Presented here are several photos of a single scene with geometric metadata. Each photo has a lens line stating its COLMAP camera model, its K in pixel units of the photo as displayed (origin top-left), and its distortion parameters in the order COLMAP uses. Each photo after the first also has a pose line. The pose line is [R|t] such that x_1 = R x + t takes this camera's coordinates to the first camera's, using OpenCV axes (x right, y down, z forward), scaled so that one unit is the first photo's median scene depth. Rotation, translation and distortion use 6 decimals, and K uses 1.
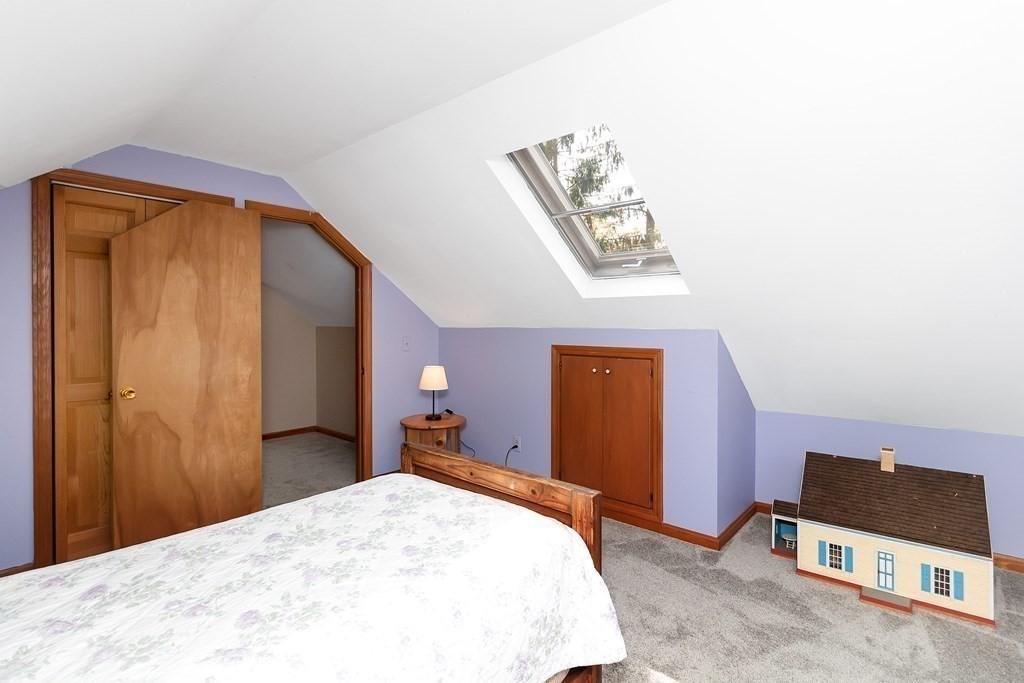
lens RADIAL K [[477.1, 0, 507.3], [0, 477.1, 325.6], [0, 0, 1]] dist [-0.001629, 0.000084]
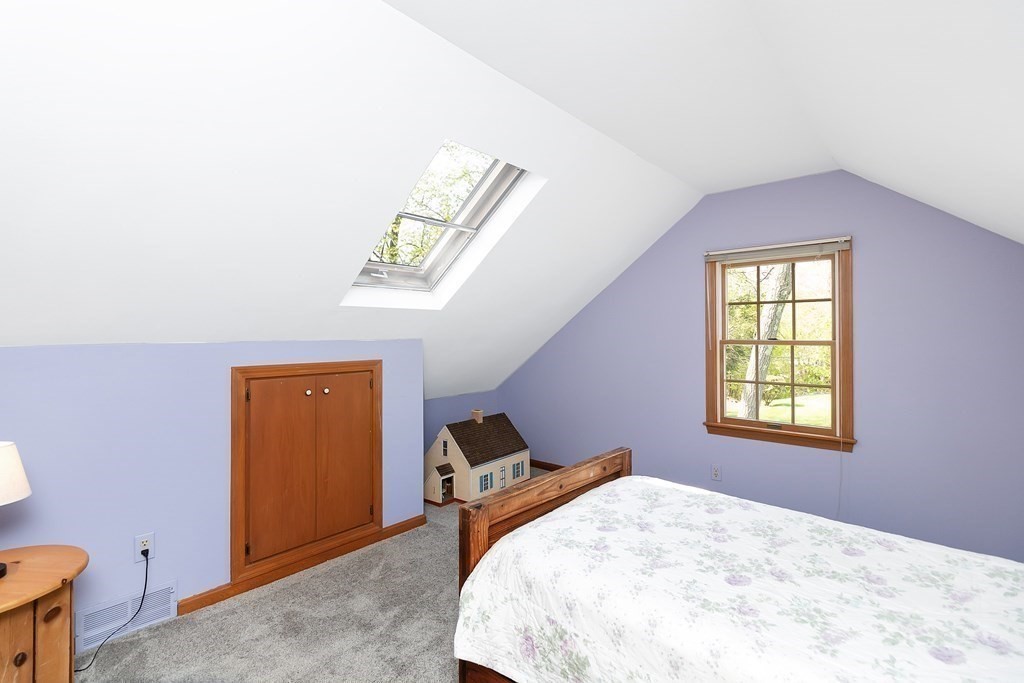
lens RADIAL K [[477.1, 0, 507.3], [0, 477.1, 325.6], [0, 0, 1]] dist [-0.001629, 0.000084]
pose [[0.016442, 0.012198, 0.999790, -0.948080], [0.008530, 0.999887, -0.012339, -0.012226], [-0.999828, 0.008731, 0.016336, 0.962836]]
